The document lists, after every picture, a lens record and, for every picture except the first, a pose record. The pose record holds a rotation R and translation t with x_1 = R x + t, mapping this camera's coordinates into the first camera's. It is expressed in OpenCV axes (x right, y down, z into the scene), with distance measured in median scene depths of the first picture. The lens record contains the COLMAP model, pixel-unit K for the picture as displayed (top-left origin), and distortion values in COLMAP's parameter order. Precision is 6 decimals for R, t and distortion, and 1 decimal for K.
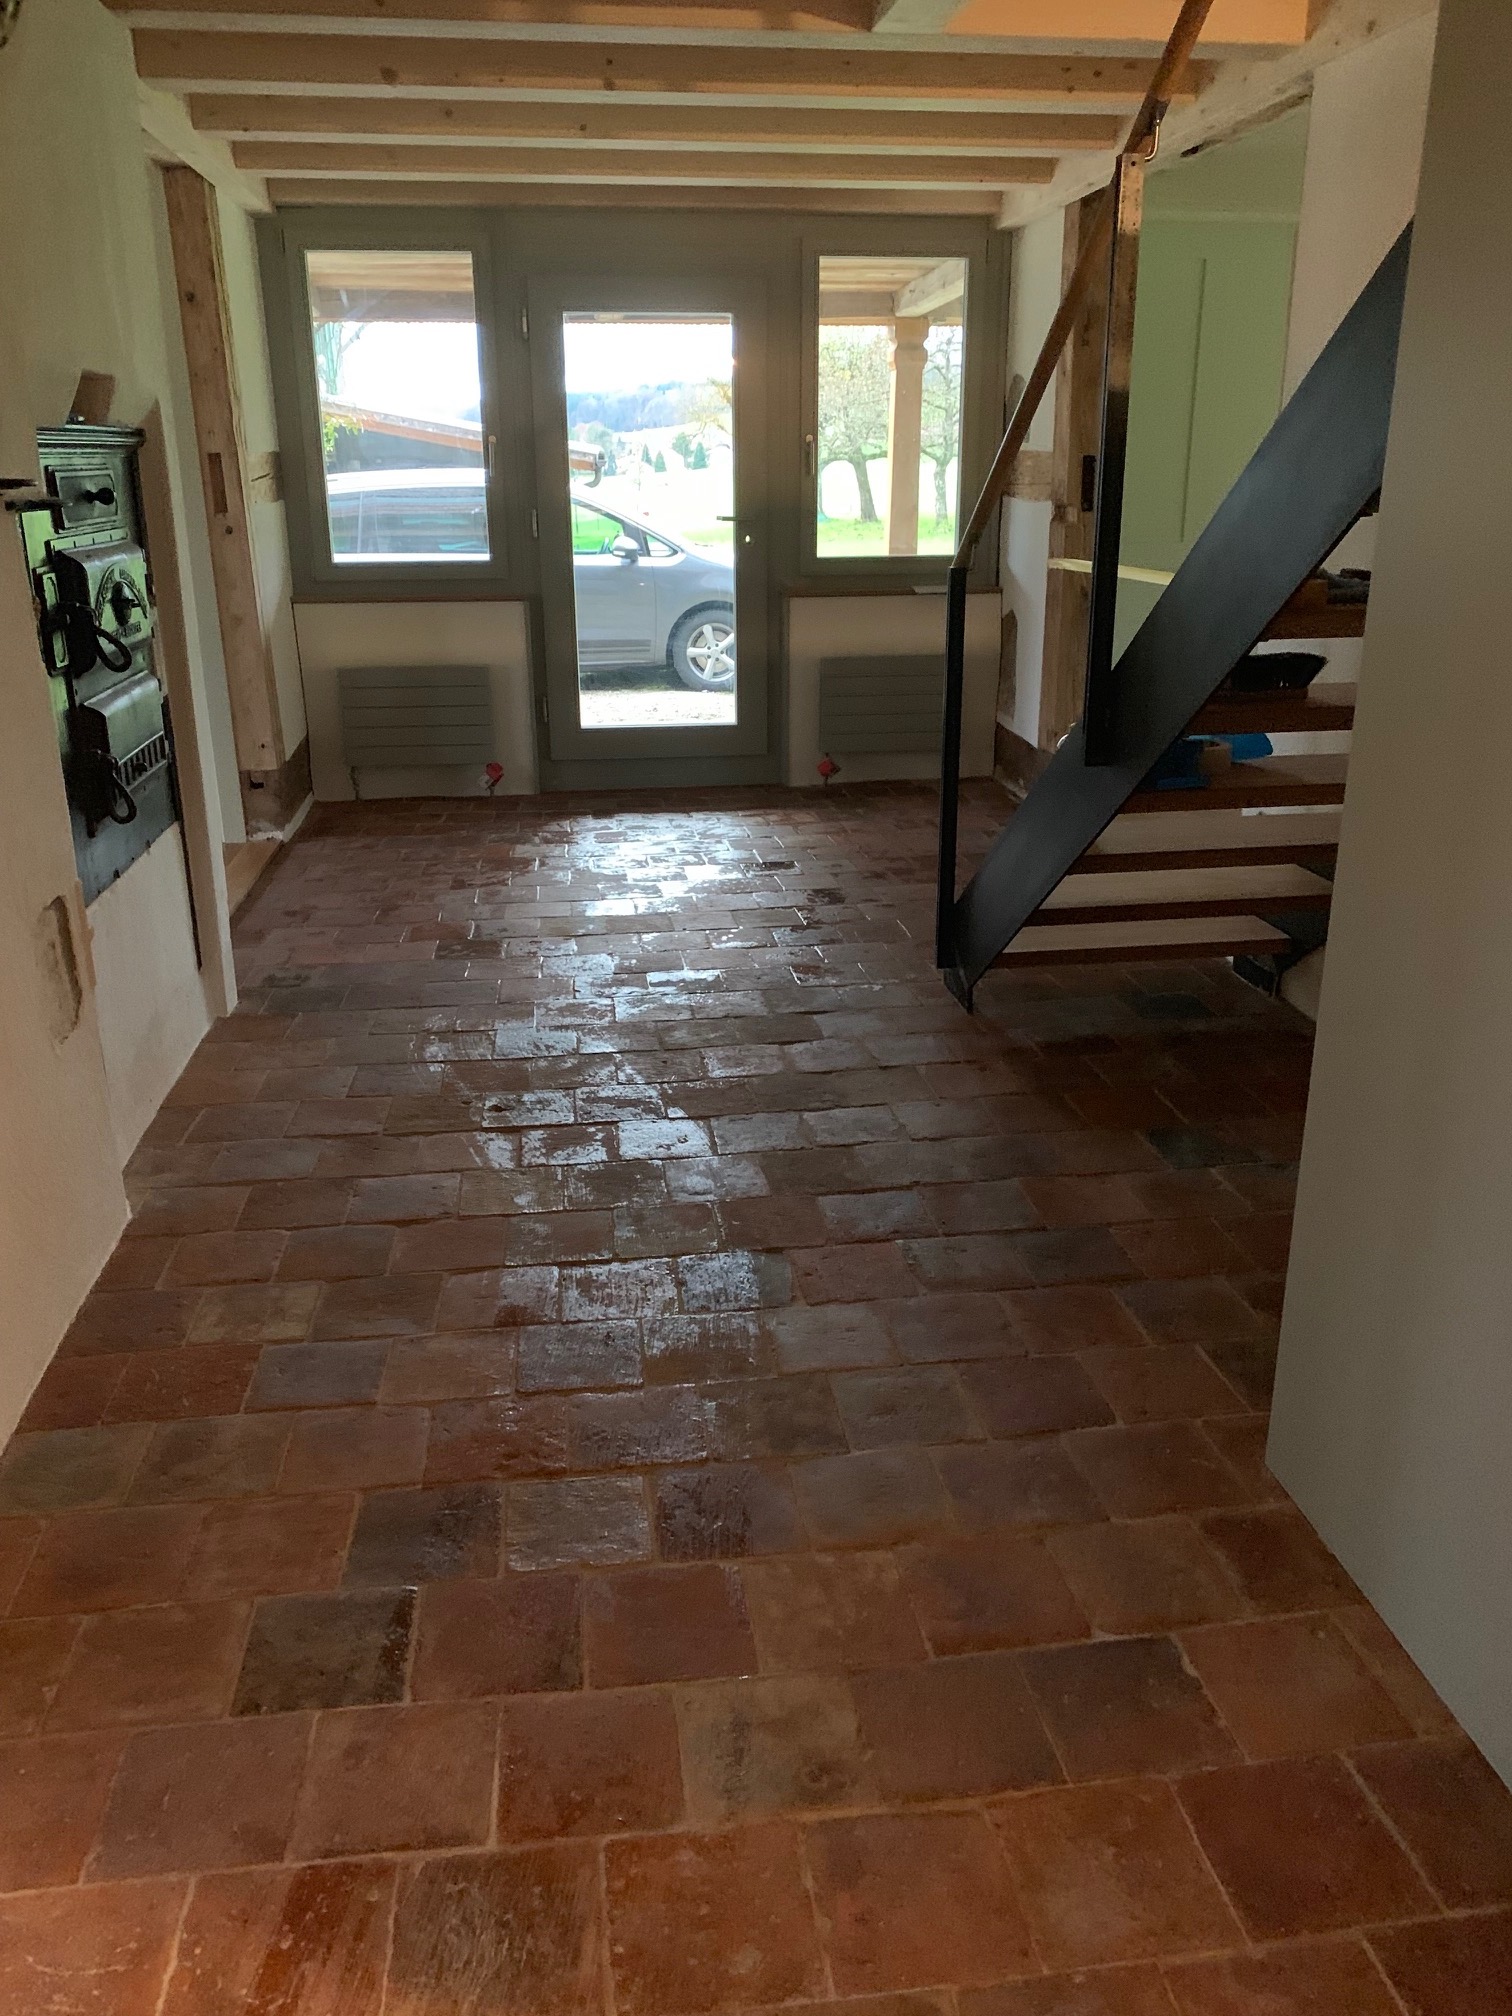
lens RADIAL K [[1537.0, 0, 769.1], [0, 1537.0, 1000.9], [0, 0, 1]] dist [0.029463, -0.033060]
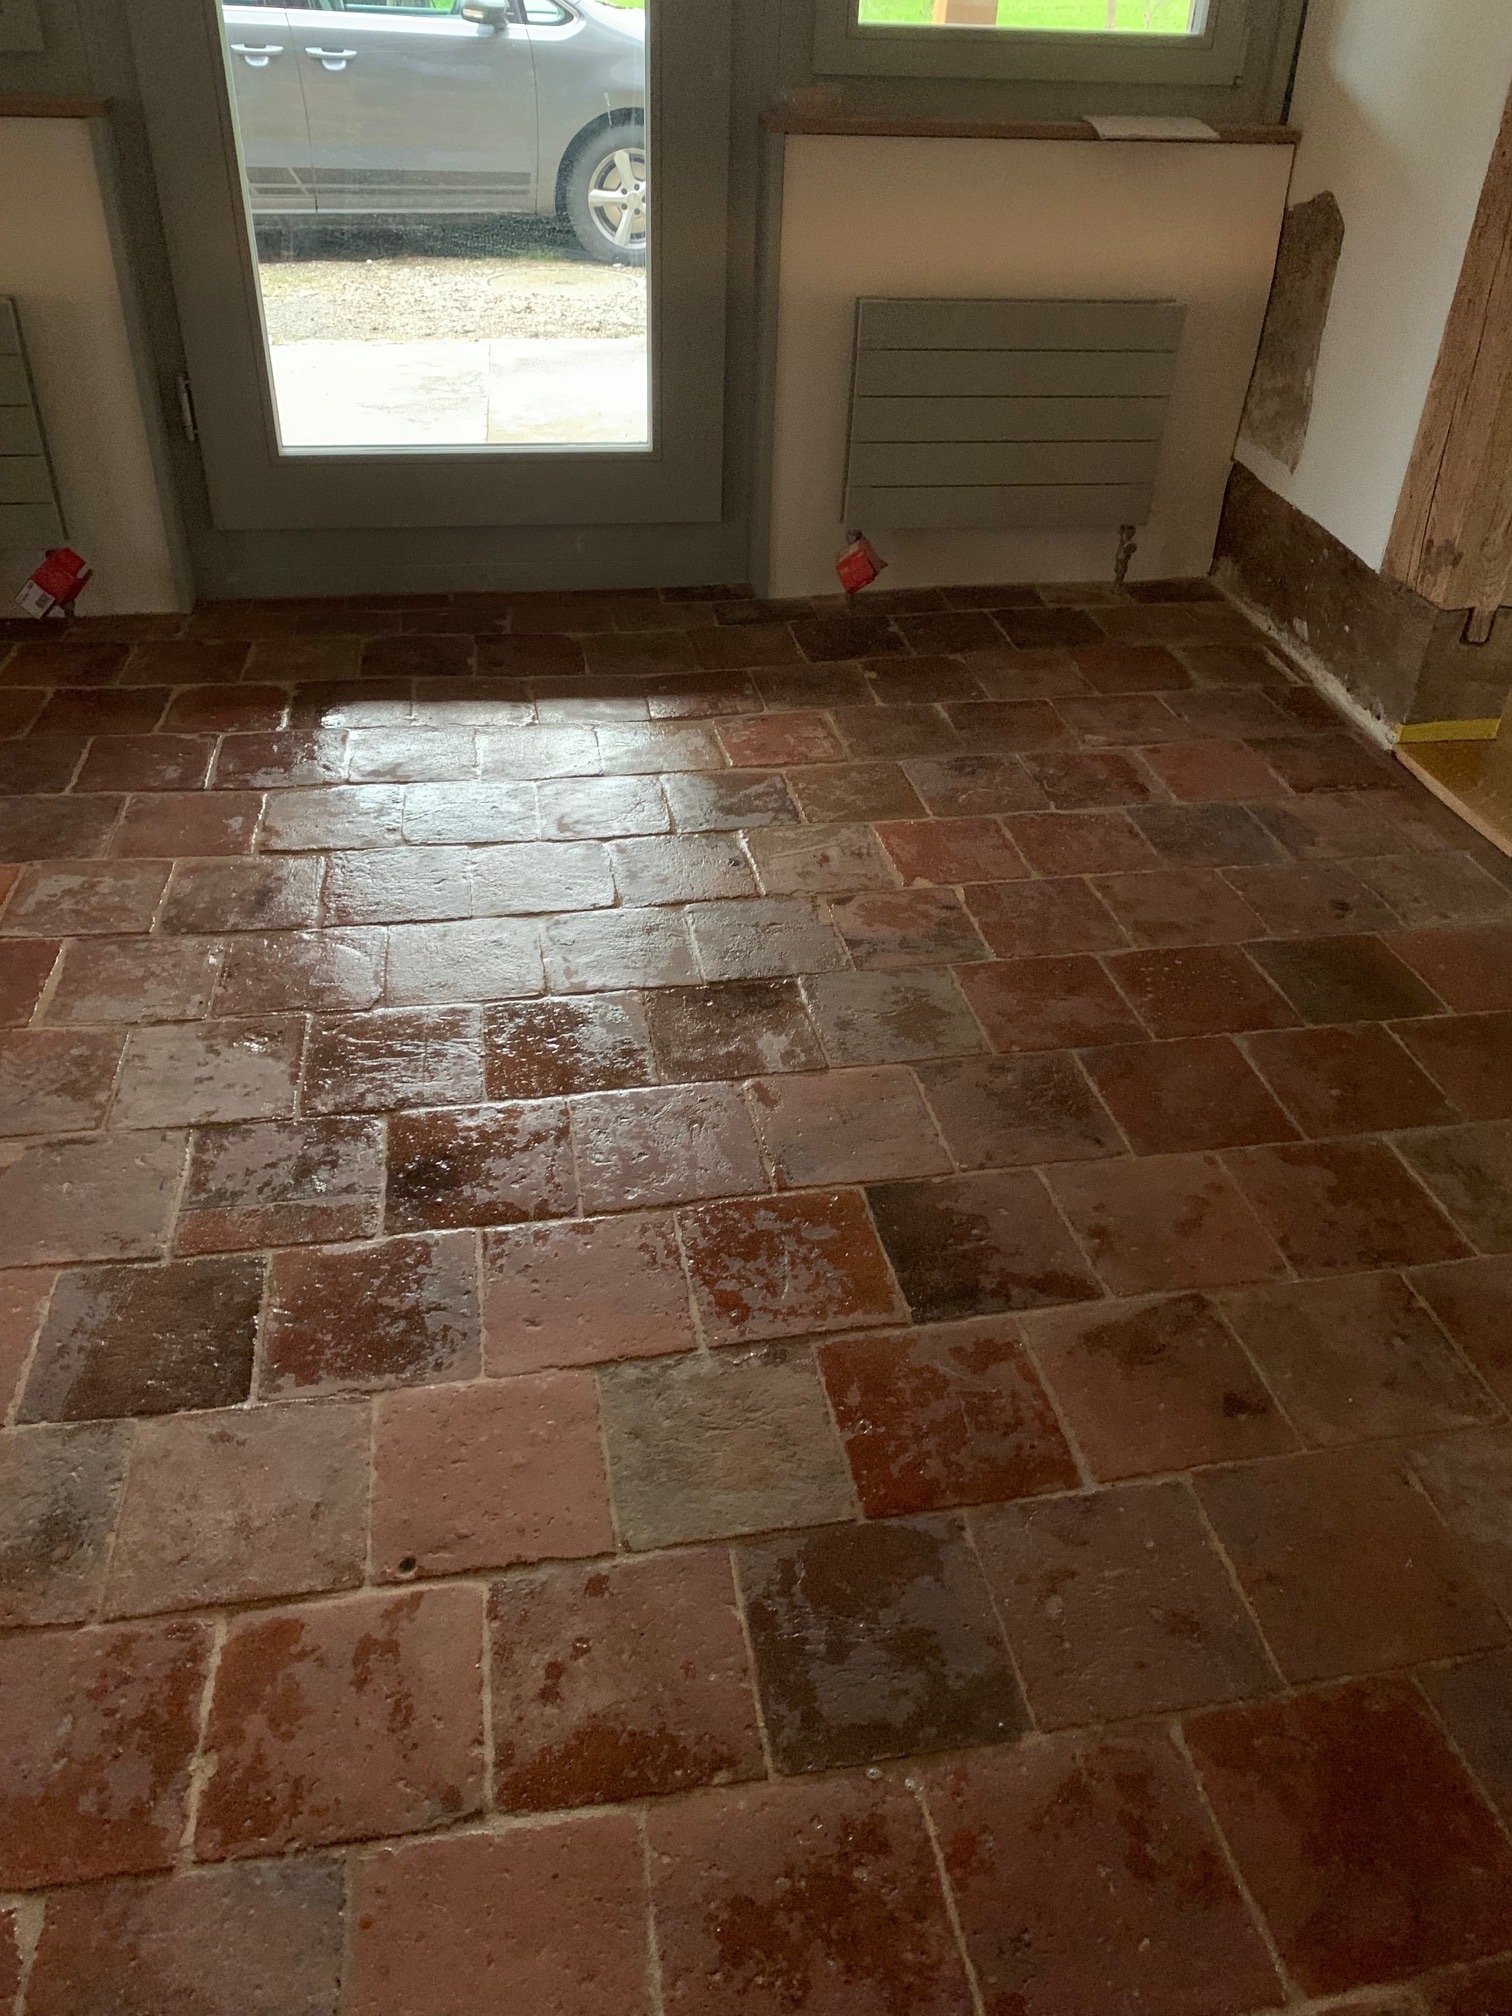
lens RADIAL K [[1537.0, 0, 765.5], [0, 1537.0, 993.2], [0, 0, 1]] dist [0.029463, -0.033060]
pose [[0.998918, 0.018081, 0.042852, -0.006174], [-0.028916, 0.963072, 0.267686, -0.188890], [-0.036430, -0.268635, 0.962553, 0.677124]]
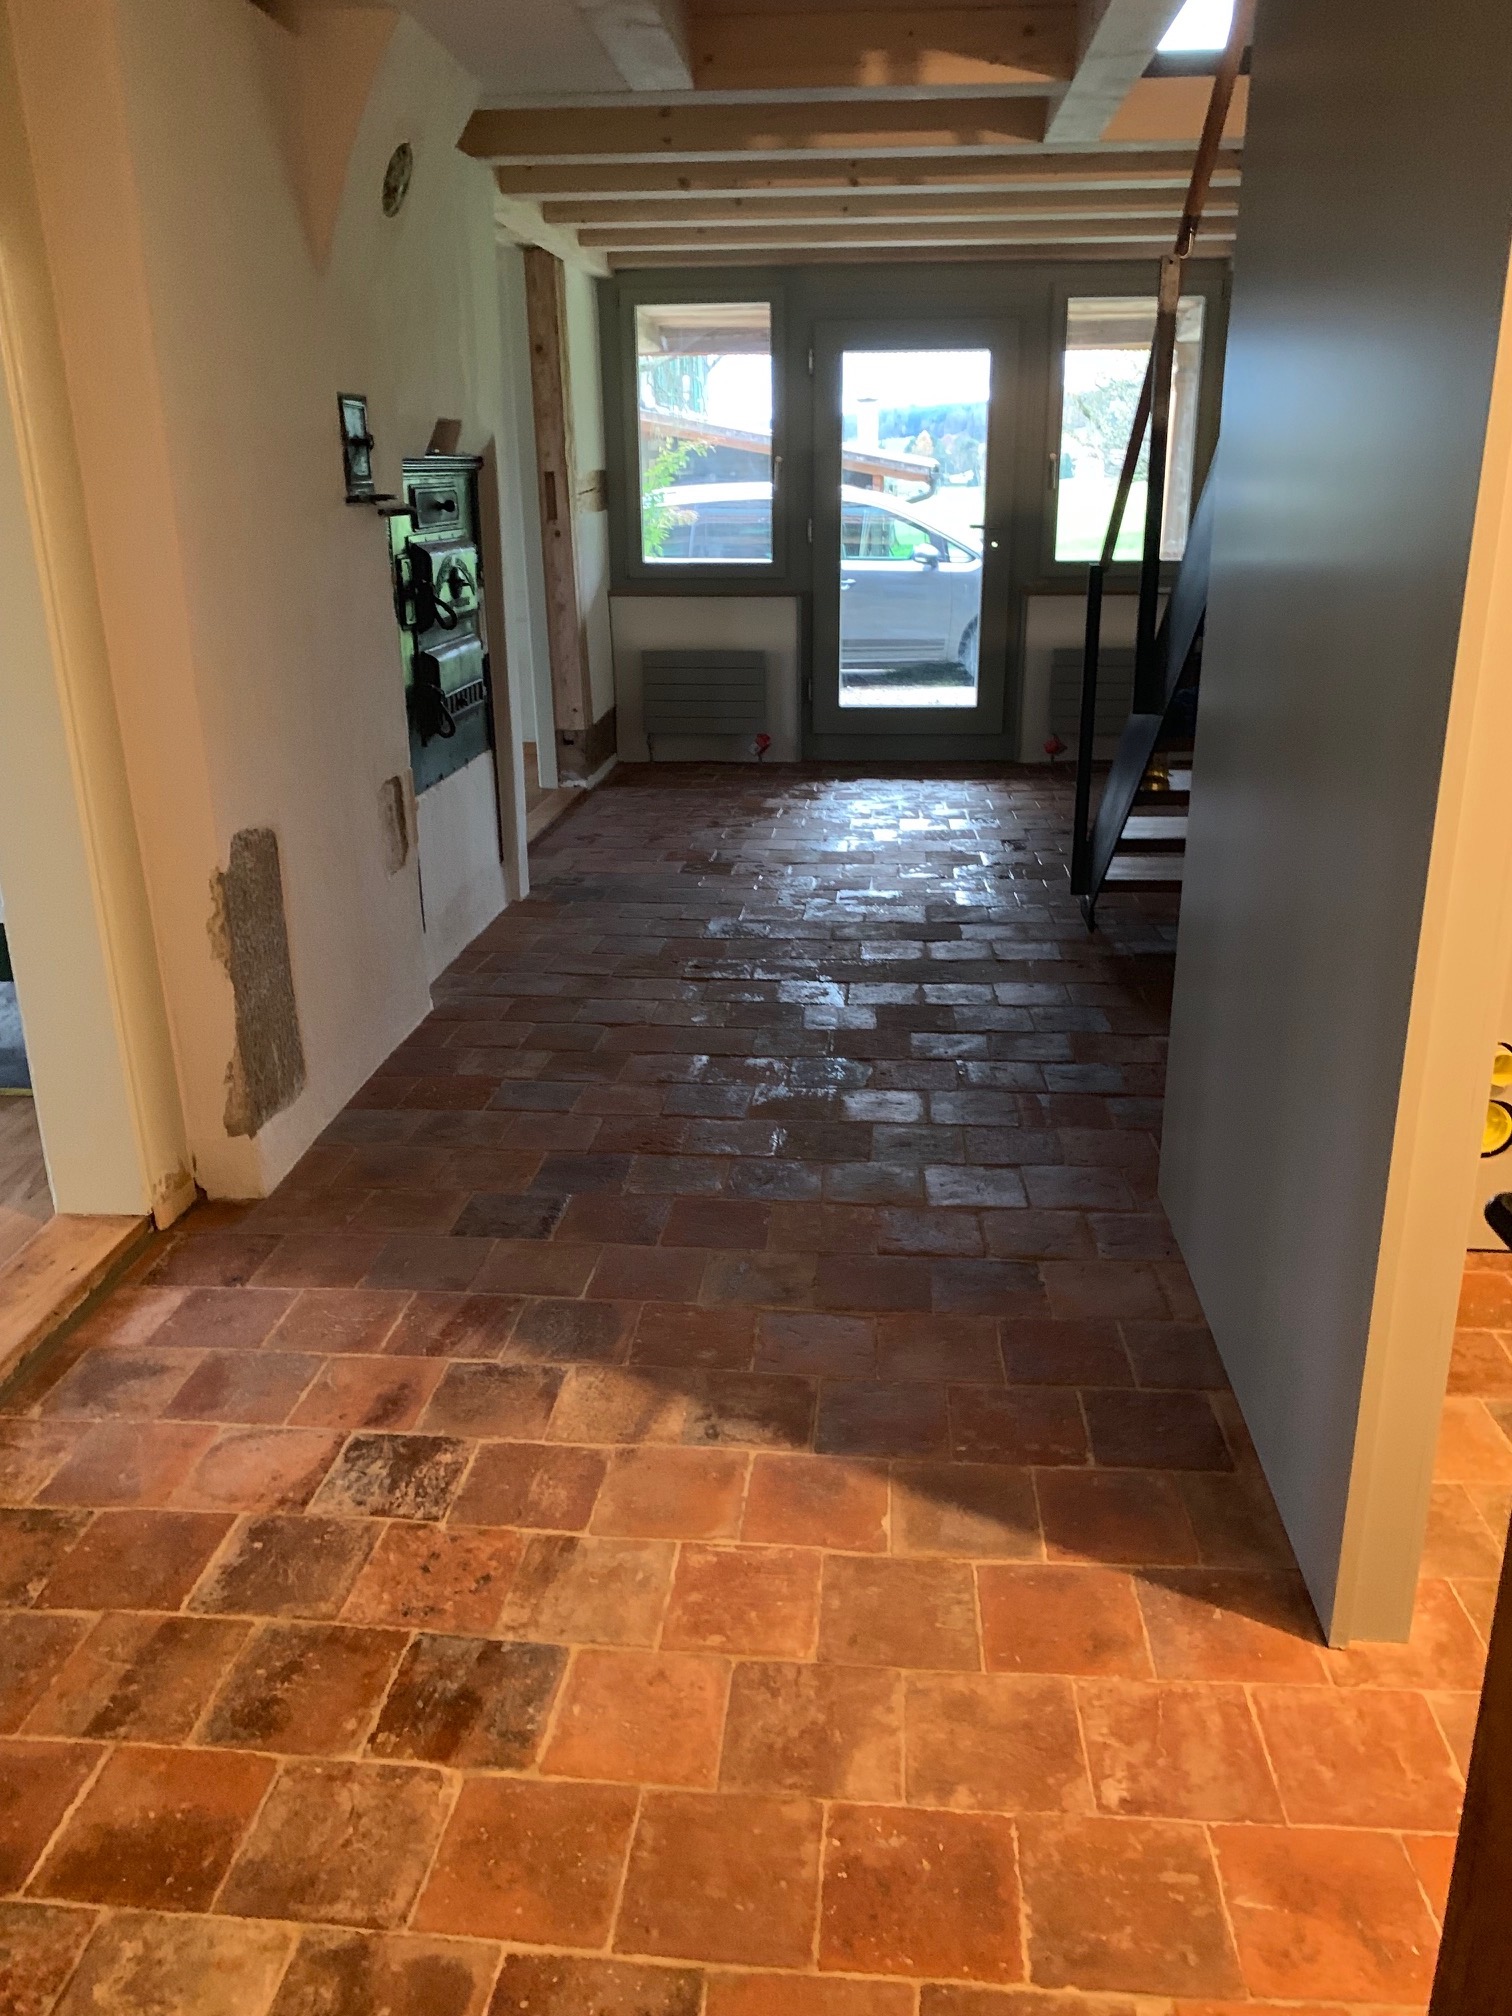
lens RADIAL K [[1537.0, 0, 776.5], [0, 1537.0, 1025.3], [0, 0, 1]] dist [0.029463, -0.033060]
pose [[0.976123, 0.069885, -0.205671, 0.107783], [-0.068322, 0.997555, 0.014704, 0.061521], [0.206196, -0.000301, 0.978511, -0.185898]]
